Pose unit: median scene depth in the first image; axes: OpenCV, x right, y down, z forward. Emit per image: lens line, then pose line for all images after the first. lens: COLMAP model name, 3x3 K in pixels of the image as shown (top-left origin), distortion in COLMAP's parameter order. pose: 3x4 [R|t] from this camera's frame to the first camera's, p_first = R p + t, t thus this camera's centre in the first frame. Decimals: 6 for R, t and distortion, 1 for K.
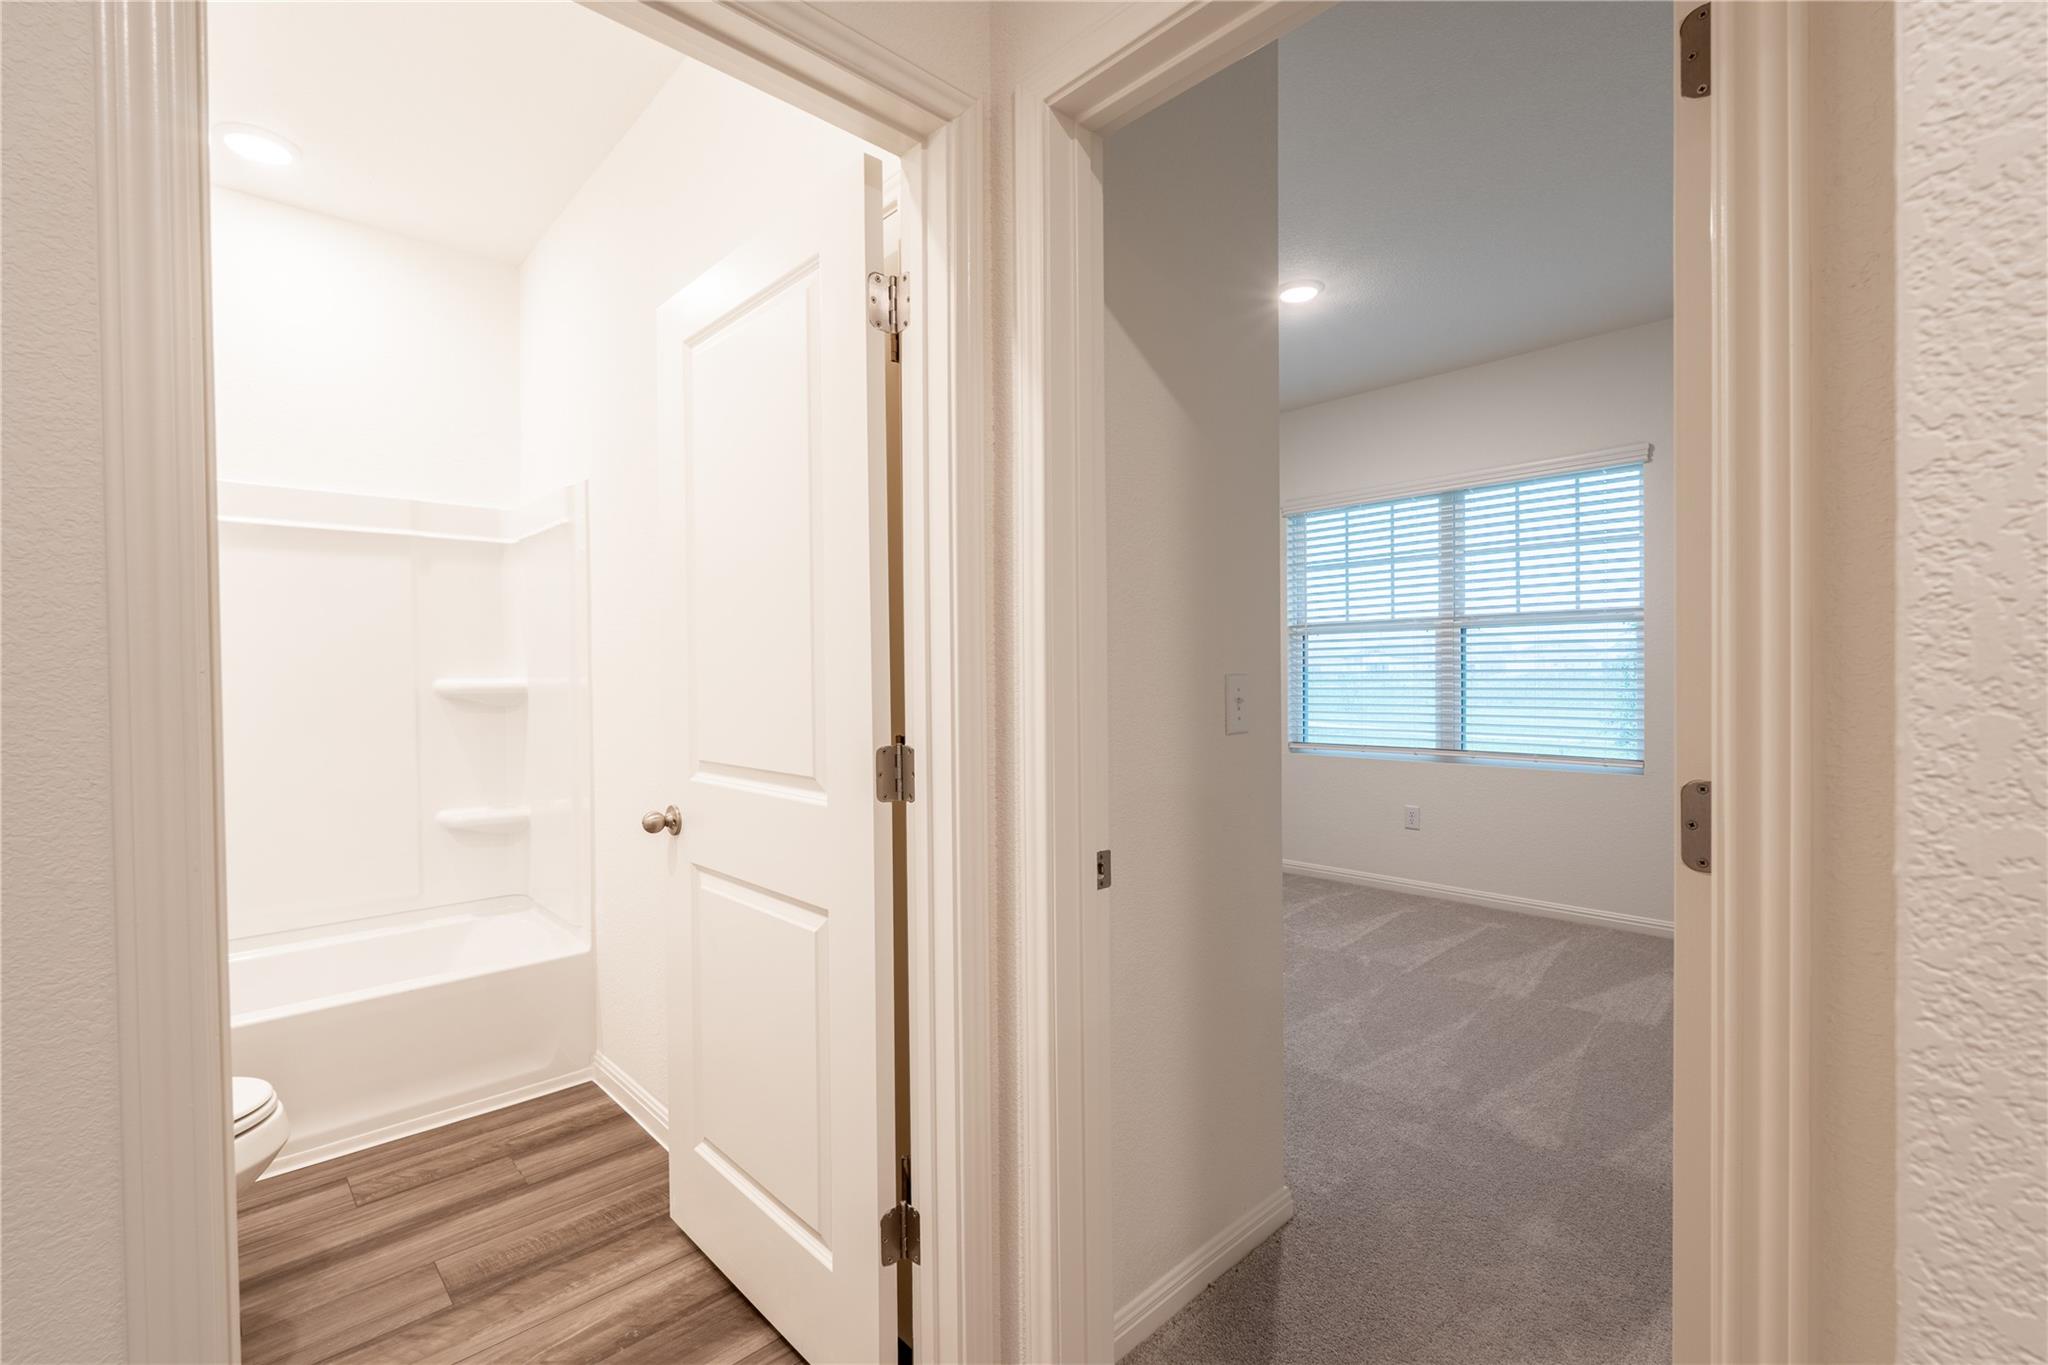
lens RADIAL K [[895.2, 0, 1027.7], [0, 895.2, 674.0], [0, 0, 1]] dist [-0.001374, -0.000178]
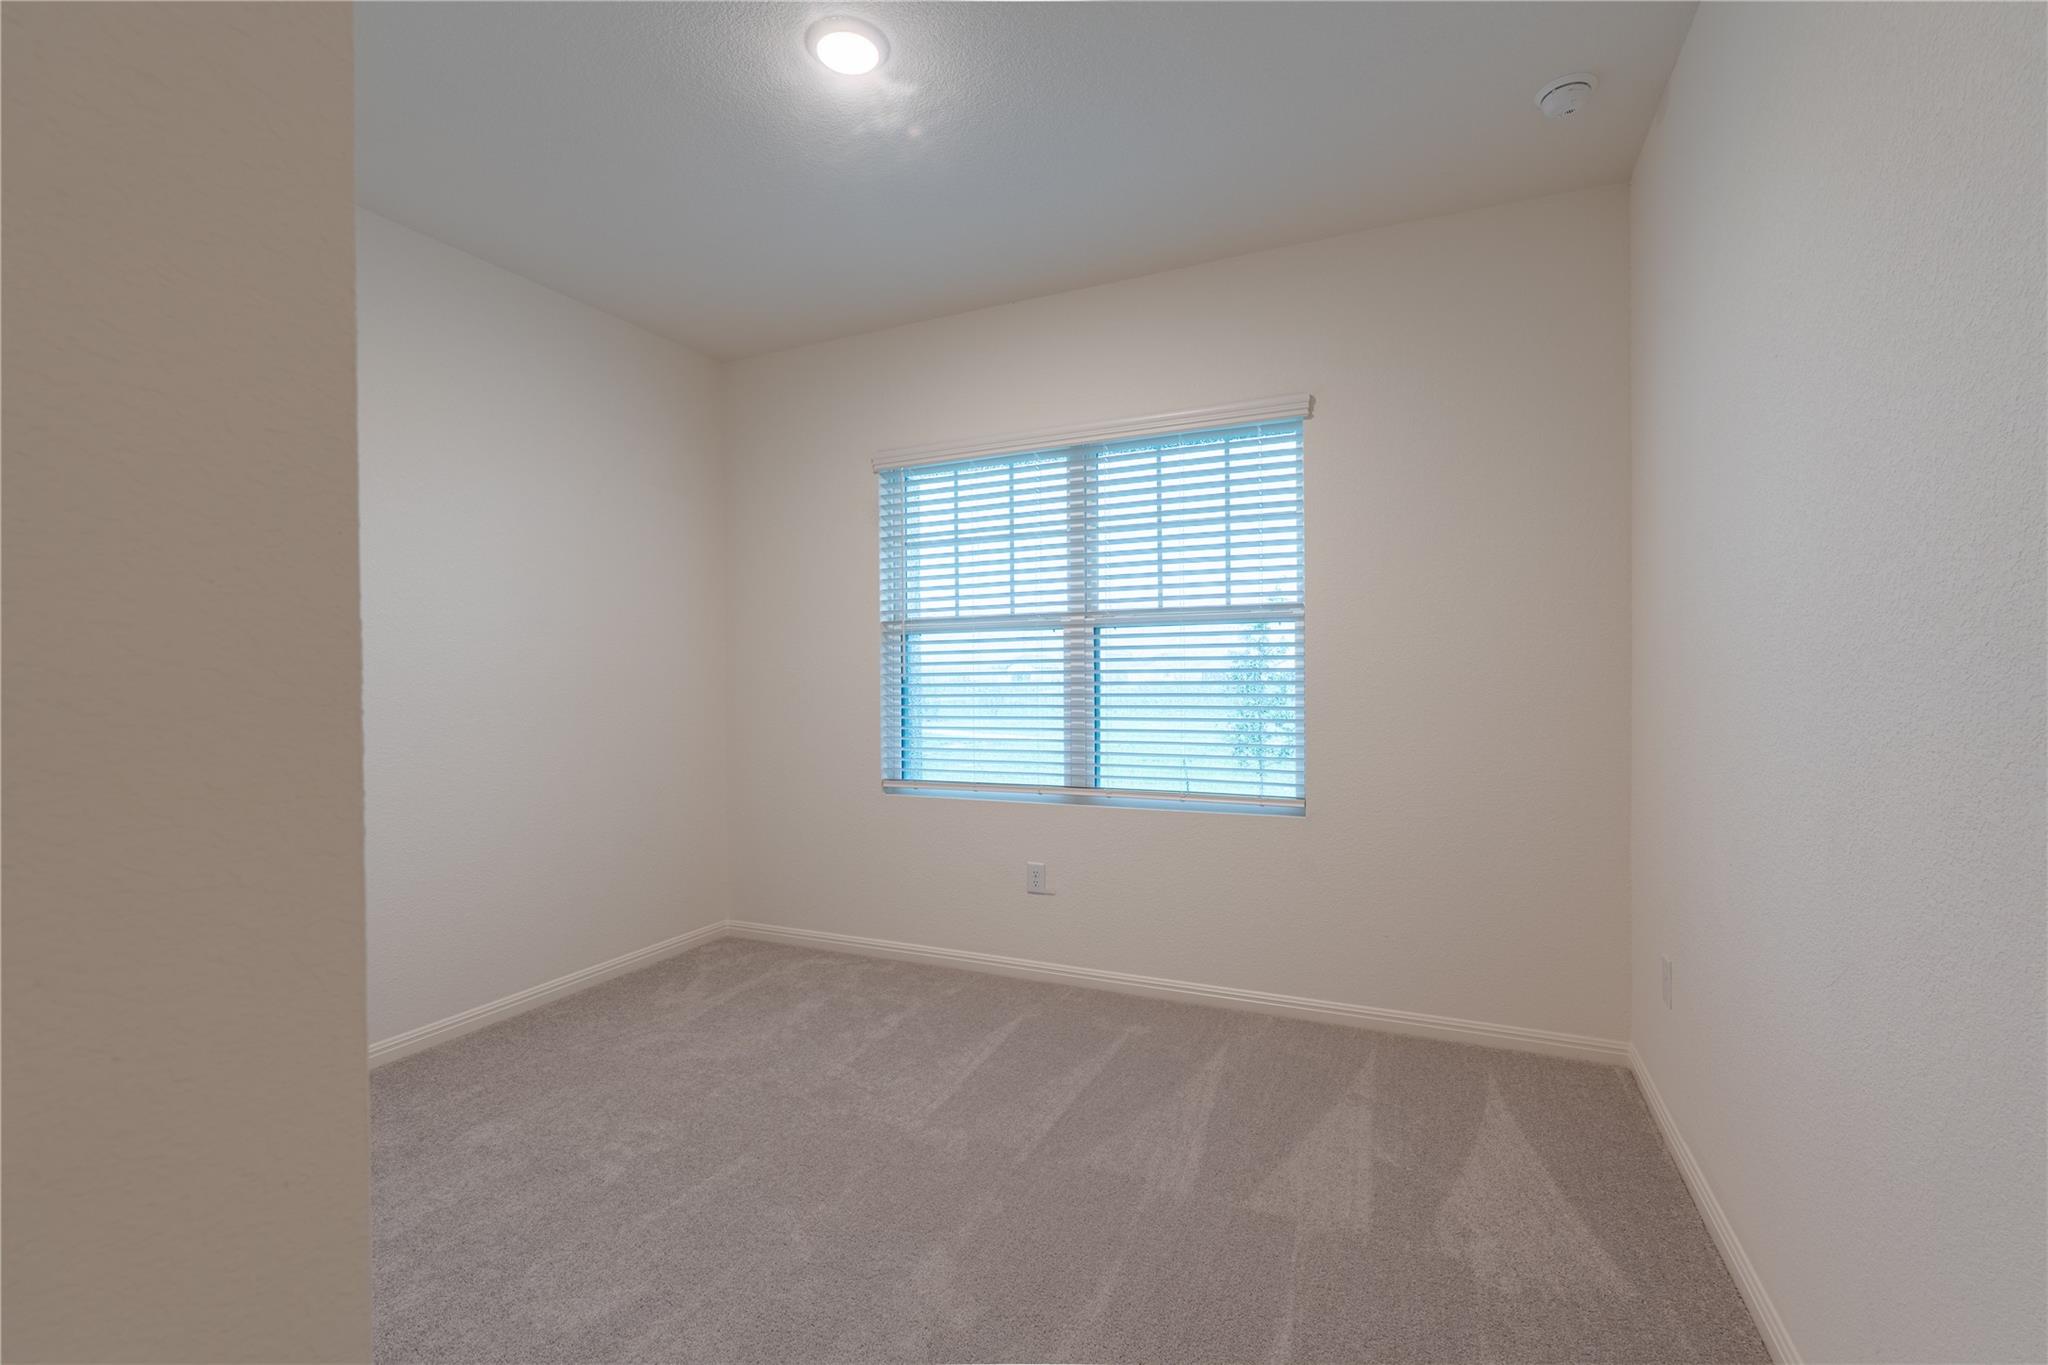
lens RADIAL K [[892.5, 0, 1025.1], [0, 892.5, 685.7], [0, 0, 1]] dist [-0.003326, 0.000345]
pose [[0.929881, -0.009549, 0.367737, 0.148824], [0.004810, 0.999893, 0.013802, -0.011892], [-0.367829, -0.011065, 0.929828, 0.312442]]
